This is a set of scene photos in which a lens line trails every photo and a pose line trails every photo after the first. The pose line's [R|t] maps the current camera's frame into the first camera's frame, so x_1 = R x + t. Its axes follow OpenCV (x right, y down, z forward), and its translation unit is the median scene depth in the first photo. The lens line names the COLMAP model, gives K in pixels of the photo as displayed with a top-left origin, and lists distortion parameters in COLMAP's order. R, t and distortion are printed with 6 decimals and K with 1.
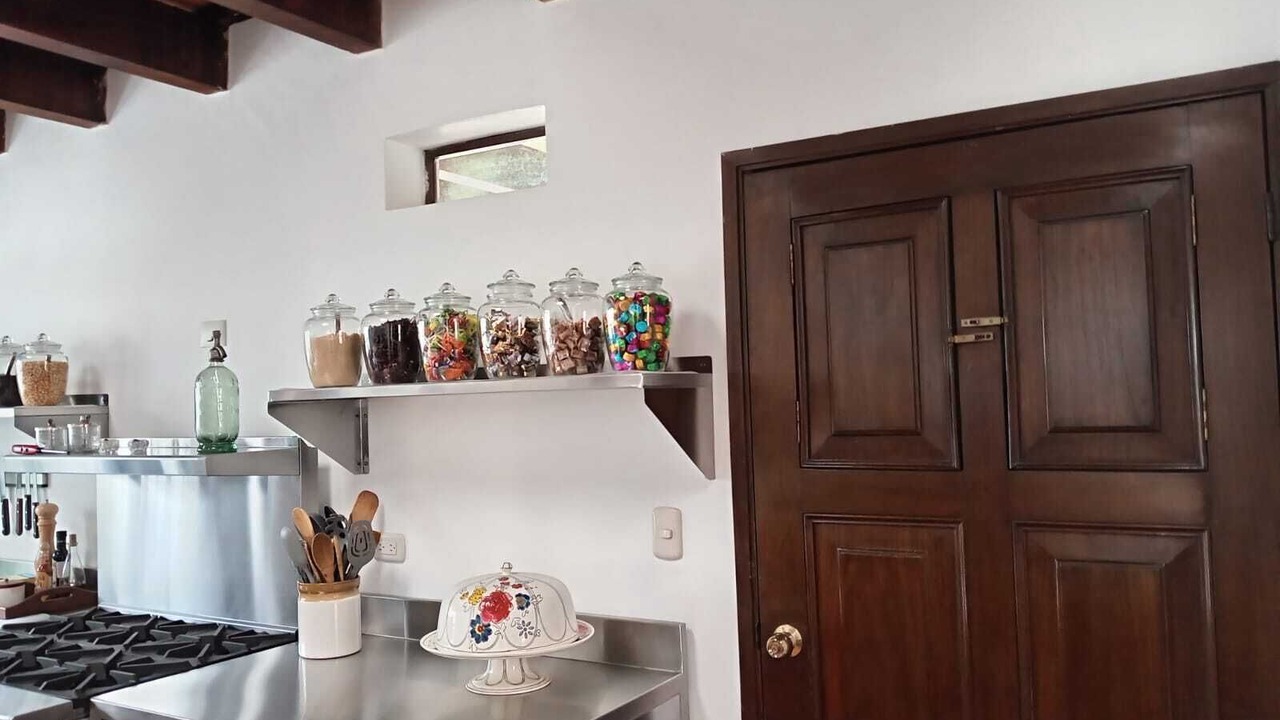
lens RADIAL K [[970.6, 0, 657.7], [0, 970.6, 375.5], [0, 0, 1]] dist [0.063405, -0.166488]
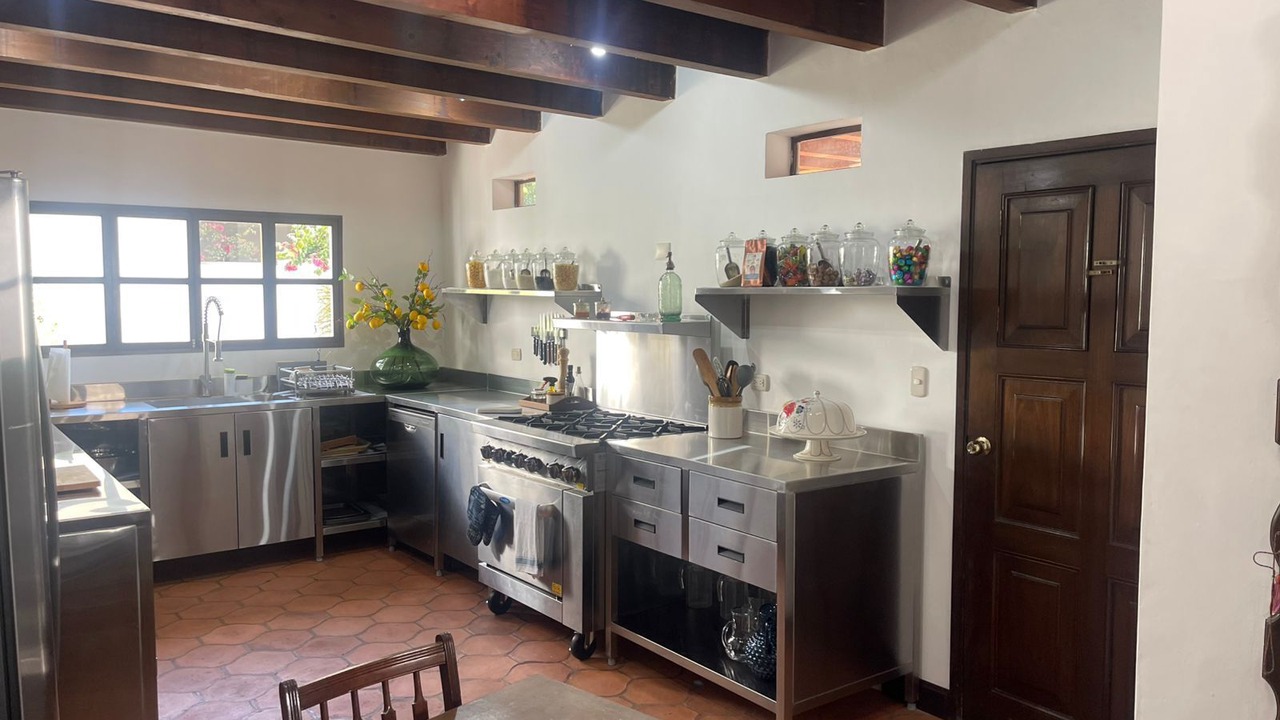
lens RADIAL K [[970.6, 0, 657.7], [0, 970.6, 375.5], [0, 0, 1]] dist [0.063405, -0.166488]
pose [[0.926160, 0.068146, -0.370924, 0.199045], [-0.025476, 0.992598, 0.118748, -0.033598], [0.376270, -0.100531, 0.921040, -0.661747]]
